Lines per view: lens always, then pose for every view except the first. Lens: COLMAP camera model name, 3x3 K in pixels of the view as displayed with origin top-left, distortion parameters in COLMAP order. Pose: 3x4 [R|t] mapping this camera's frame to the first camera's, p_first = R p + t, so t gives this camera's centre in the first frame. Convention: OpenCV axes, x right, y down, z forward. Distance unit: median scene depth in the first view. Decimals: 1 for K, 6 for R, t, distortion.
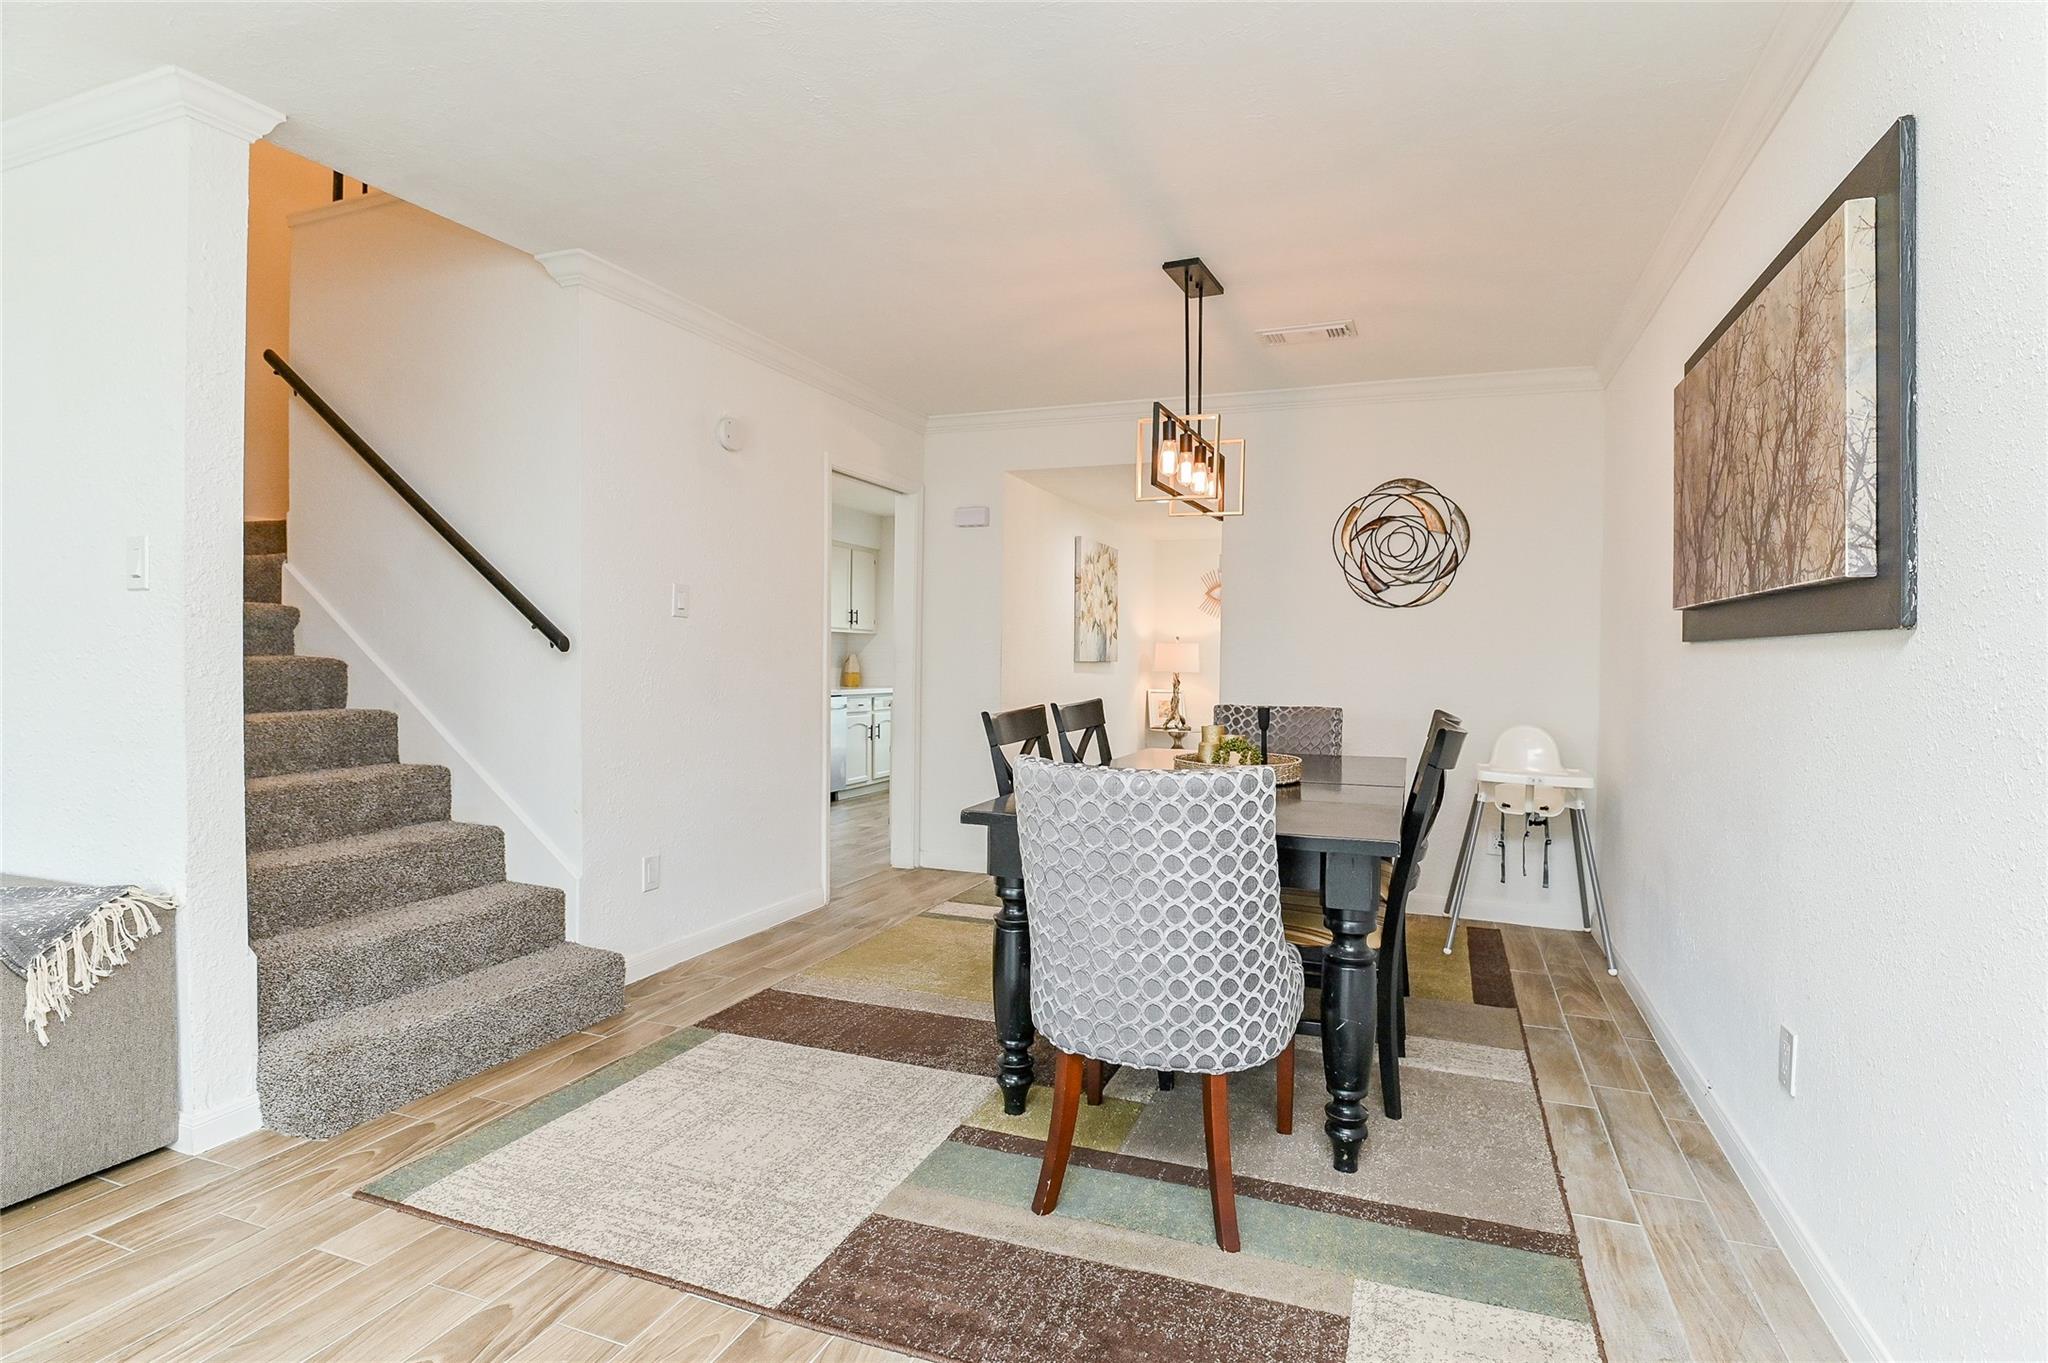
lens RADIAL K [[993.6, 0, 1056.9], [0, 993.6, 675.3], [0, 0, 1]] dist [-0.003146, -0.000791]
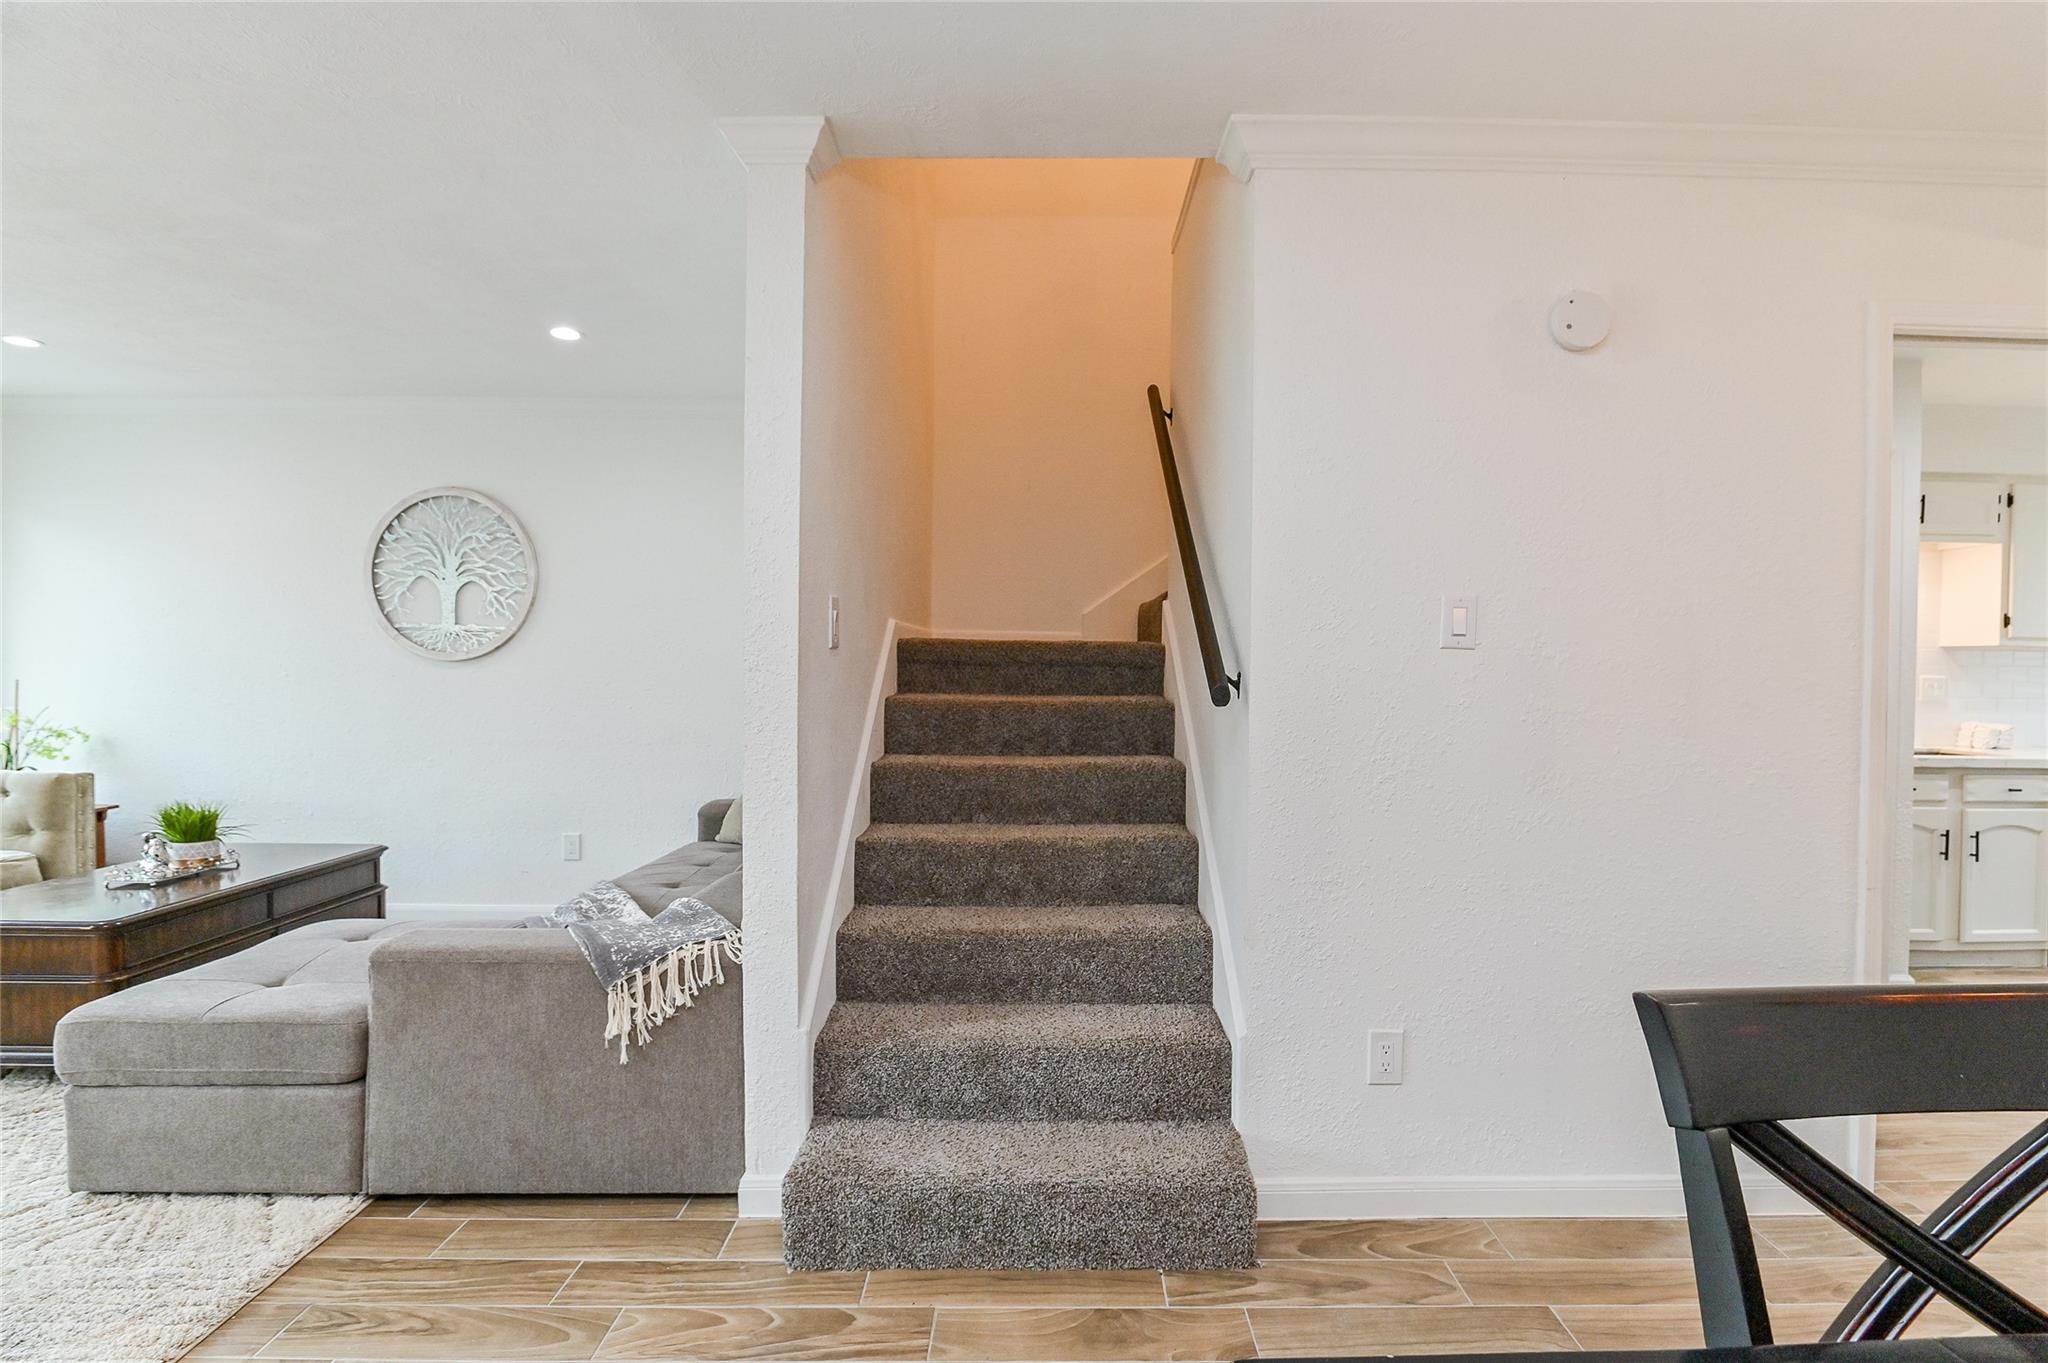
lens RADIAL K [[1006.4, 0, 1024.0], [0, 1006.4, 681.5], [0, 0, 1]] dist [-0.011338, -0.000597]
pose [[0.365516, 0.014288, -0.930695, 0.137521], [-0.023058, 0.999714, 0.006292, -0.054616], [0.930520, 0.019160, 0.365741, 0.792444]]
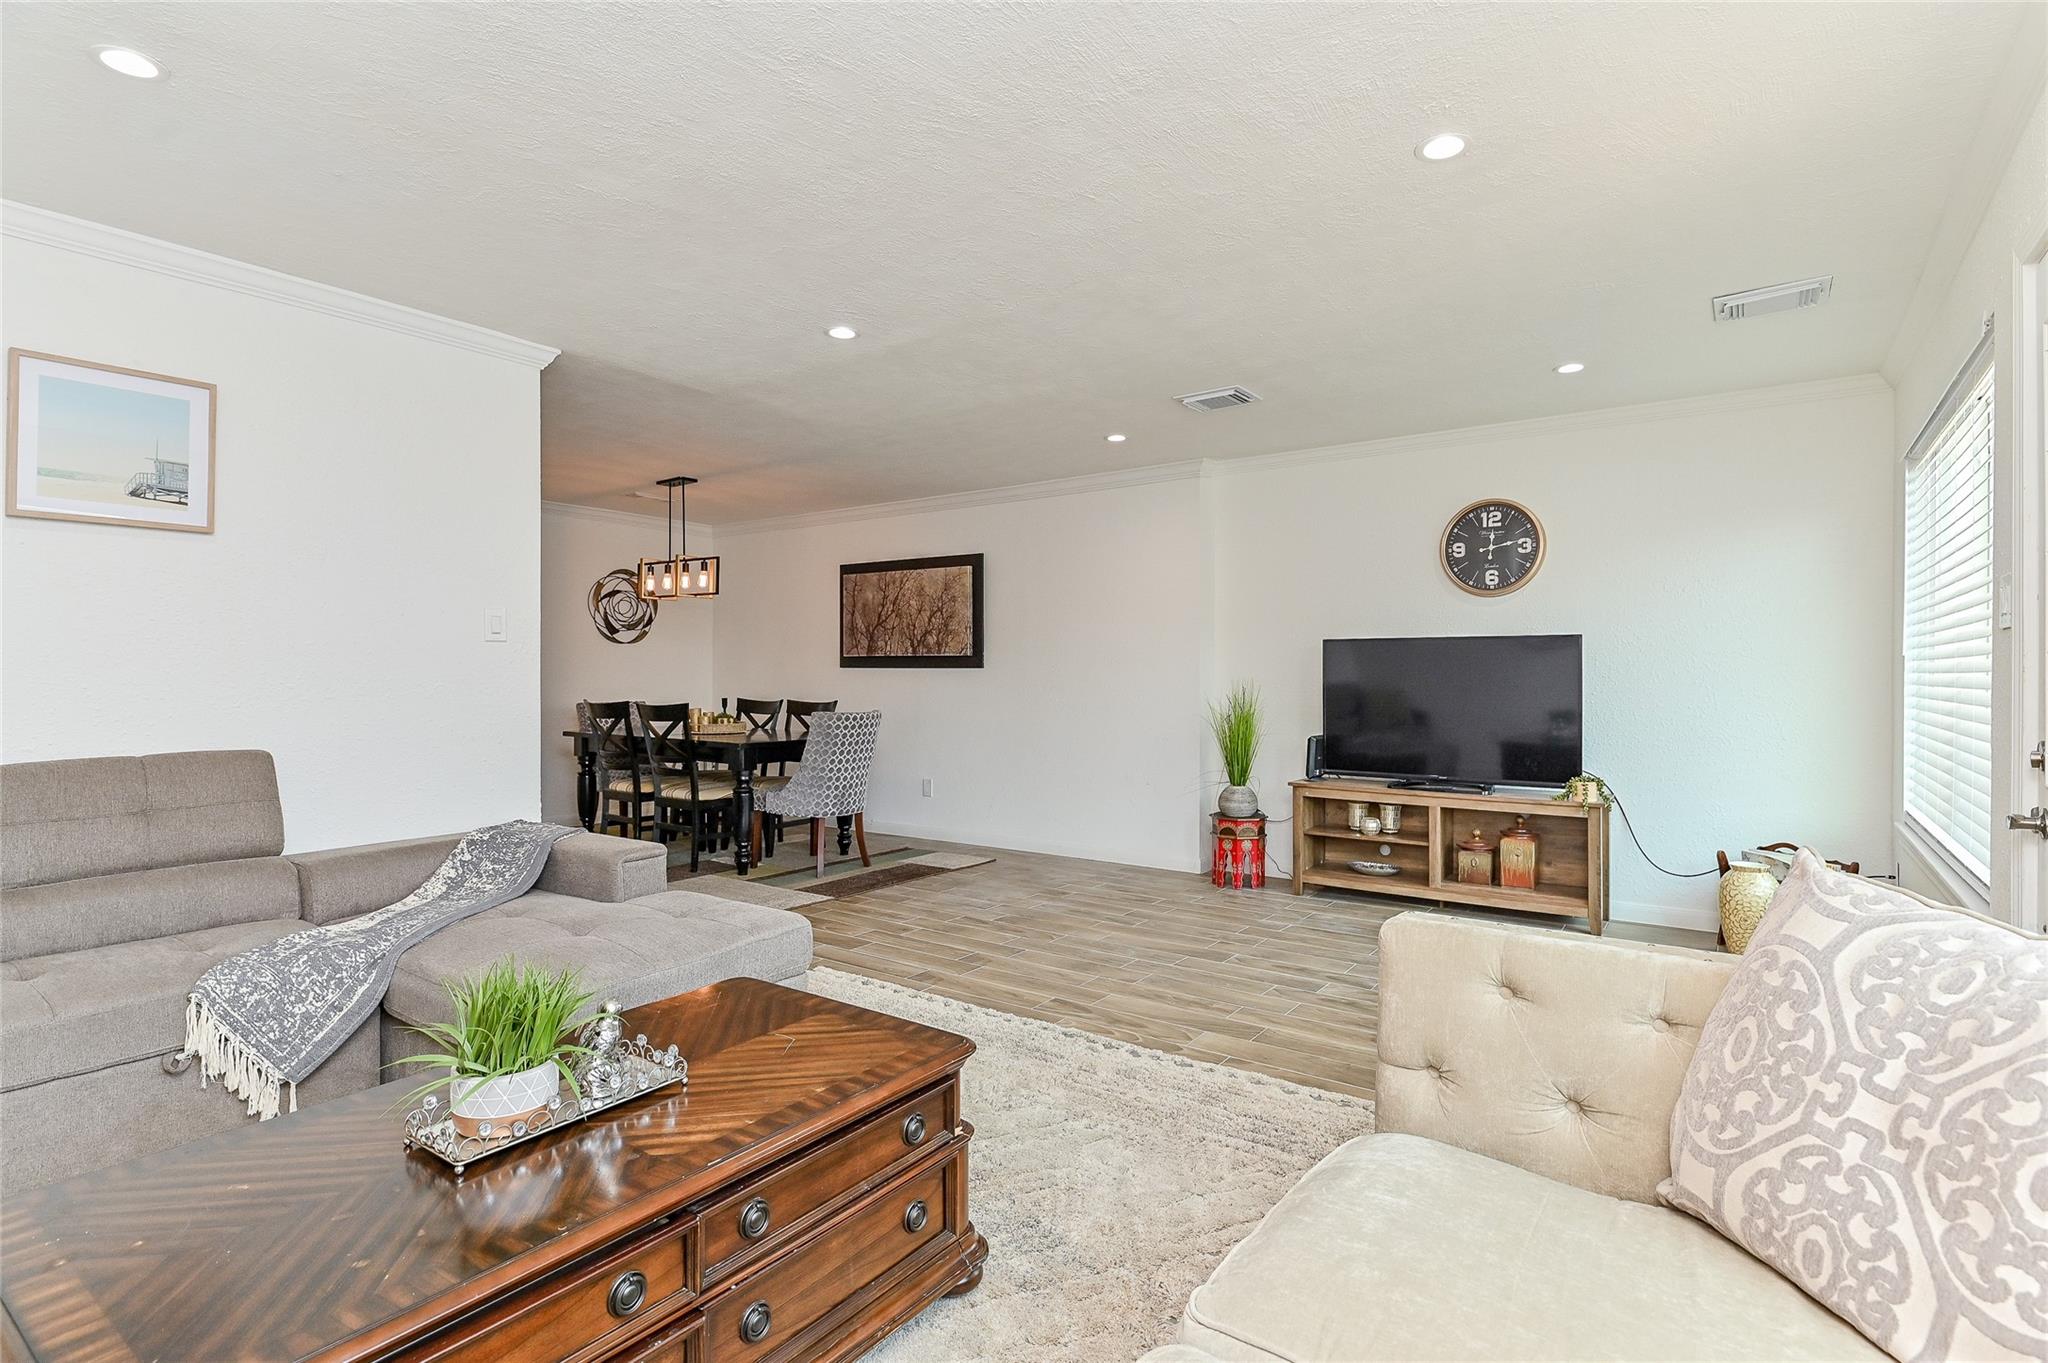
lens RADIAL K [[1006.4, 0, 1024.0], [0, 1006.4, 681.5], [0, 0, 1]] dist [-0.011338, -0.000597]
pose [[0.269025, -0.016508, 0.962992, -2.104970], [0.016316, 0.999788, 0.012581, -0.024201], [-0.962995, 0.012327, 0.269238, -0.254400]]
